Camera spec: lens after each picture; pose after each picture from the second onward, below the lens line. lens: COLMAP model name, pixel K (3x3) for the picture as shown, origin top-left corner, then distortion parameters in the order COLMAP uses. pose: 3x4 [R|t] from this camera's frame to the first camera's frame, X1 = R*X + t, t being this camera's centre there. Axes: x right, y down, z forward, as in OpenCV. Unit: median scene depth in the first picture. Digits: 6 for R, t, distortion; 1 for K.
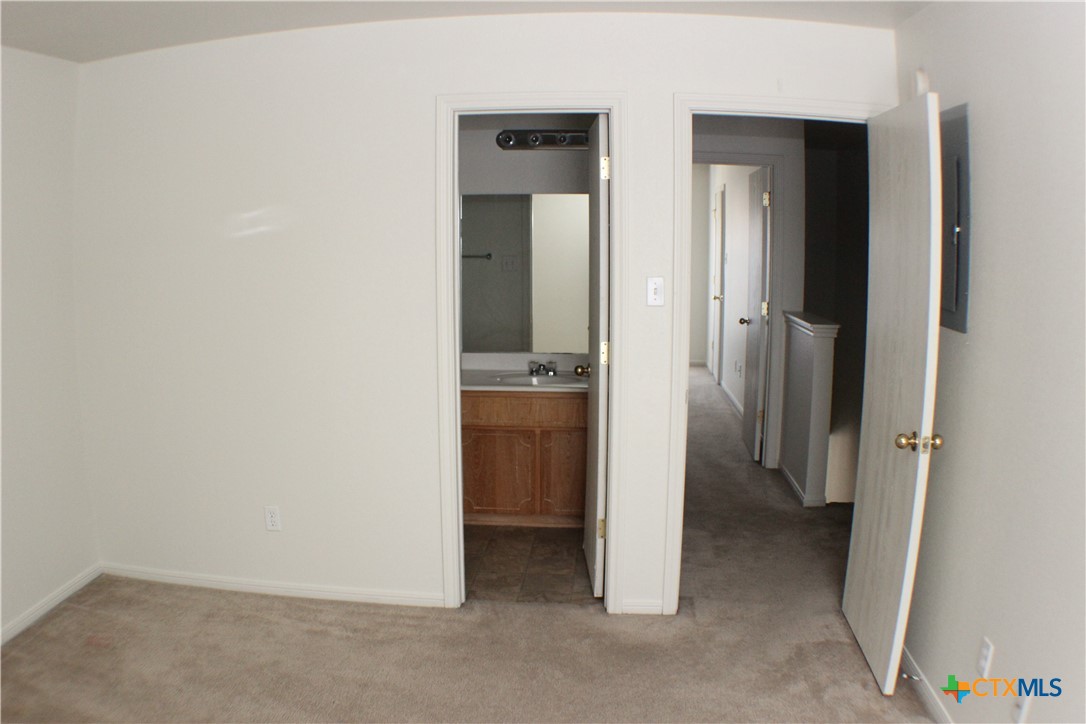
lens RADIAL K [[836.1, 0, 542.5], [0, 836.1, 384.7], [0, 0, 1]] dist [-0.358380, 0.112954]
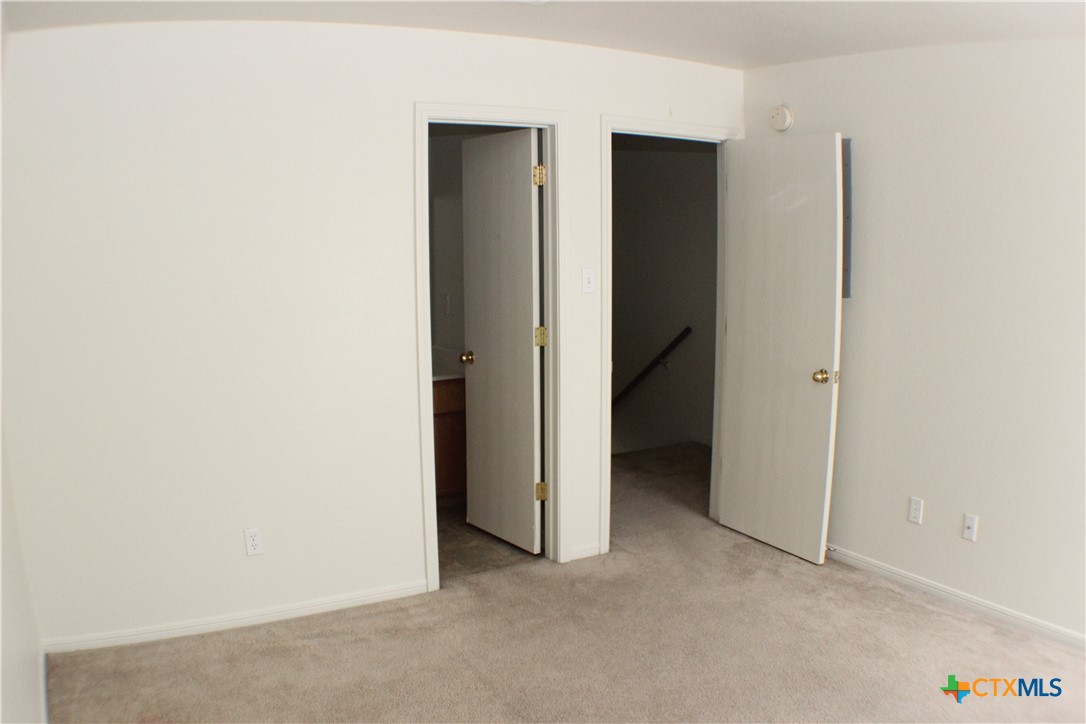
lens RADIAL K [[836.1, 0, 542.5], [0, 836.1, 384.7], [0, 0, 1]] dist [-0.358380, 0.112954]
pose [[0.825115, -0.105910, 0.554950, -0.575788], [0.103359, 0.993992, 0.036022, -0.013418], [-0.555430, 0.027637, 0.831104, 0.043602]]
